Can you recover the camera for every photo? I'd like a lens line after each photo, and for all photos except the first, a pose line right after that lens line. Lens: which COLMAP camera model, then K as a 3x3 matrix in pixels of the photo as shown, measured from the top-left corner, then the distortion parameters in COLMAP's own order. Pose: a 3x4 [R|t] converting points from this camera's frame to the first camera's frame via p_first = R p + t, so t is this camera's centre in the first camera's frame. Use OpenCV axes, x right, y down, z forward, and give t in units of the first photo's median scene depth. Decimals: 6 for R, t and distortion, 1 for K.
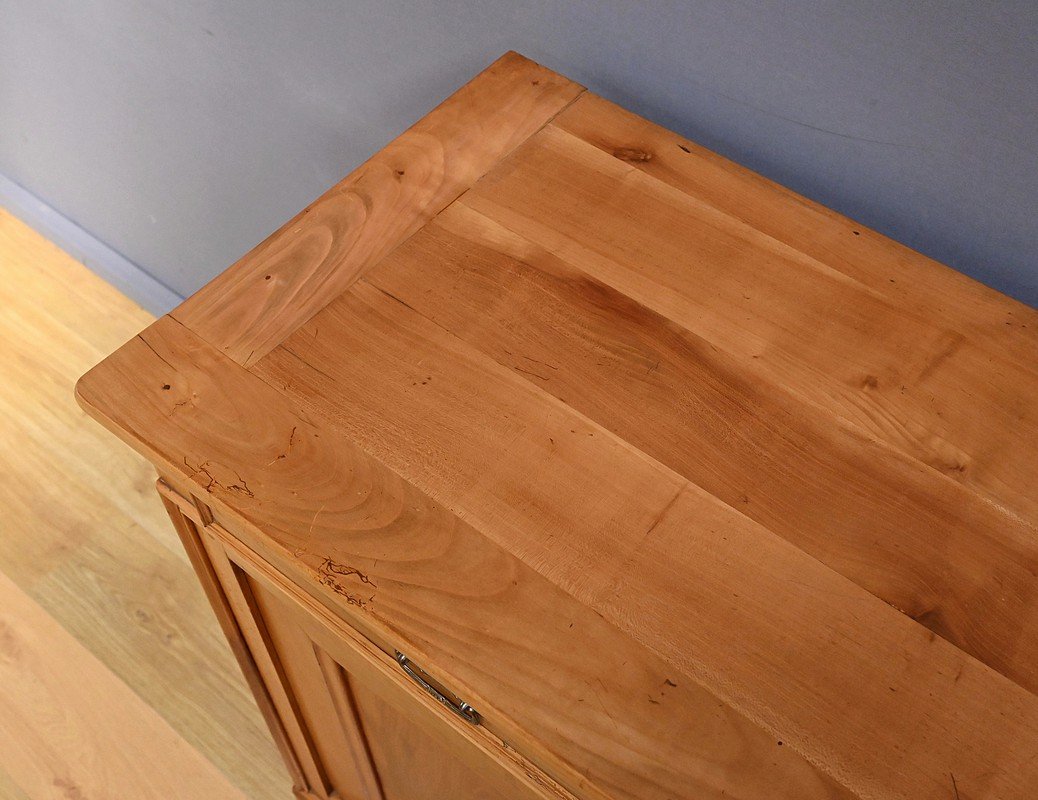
lens RADIAL K [[1284.2, 0, 521.0], [0, 1284.2, 406.4], [0, 0, 1]] dist [-0.006326, 0.000000]
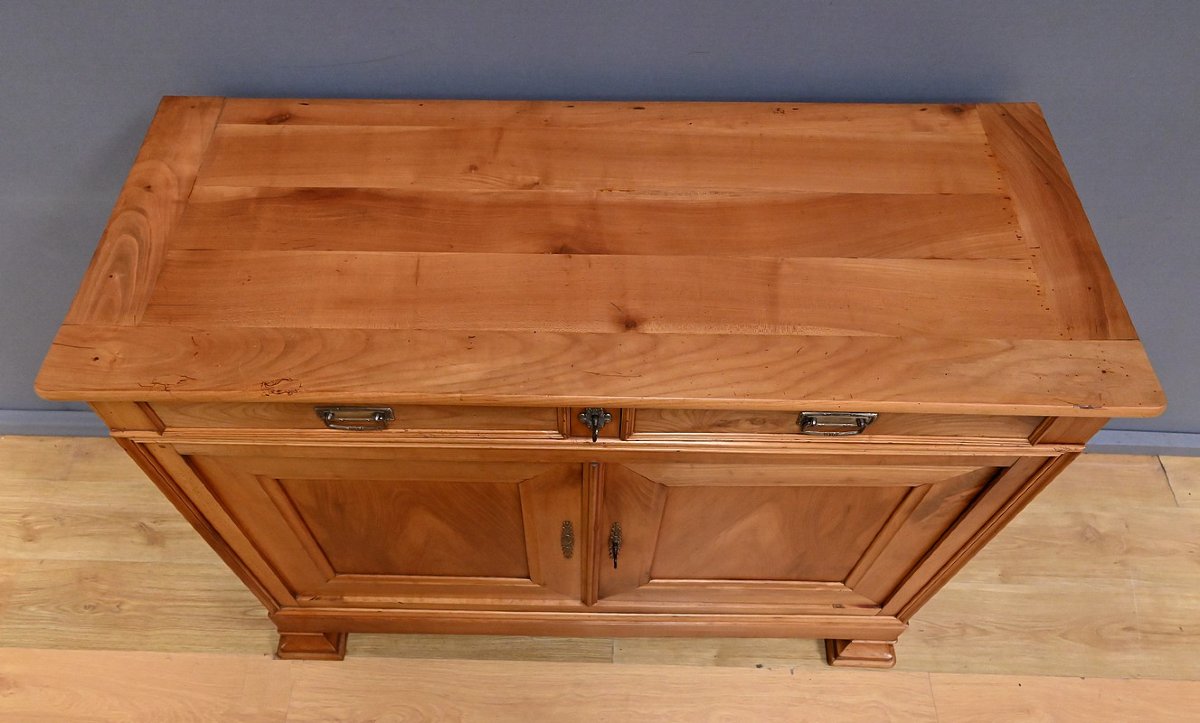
lens RADIAL K [[843.9, 0, 596.0], [0, 843.9, 352.8], [0, 0, 1]] dist [-0.006012, 0.002456]
pose [[0.783425, -0.500058, 0.369036, -0.161780], [0.475196, 0.864674, 0.162874, 0.092711], [-0.400542, 0.047765, 0.915032, -0.160773]]
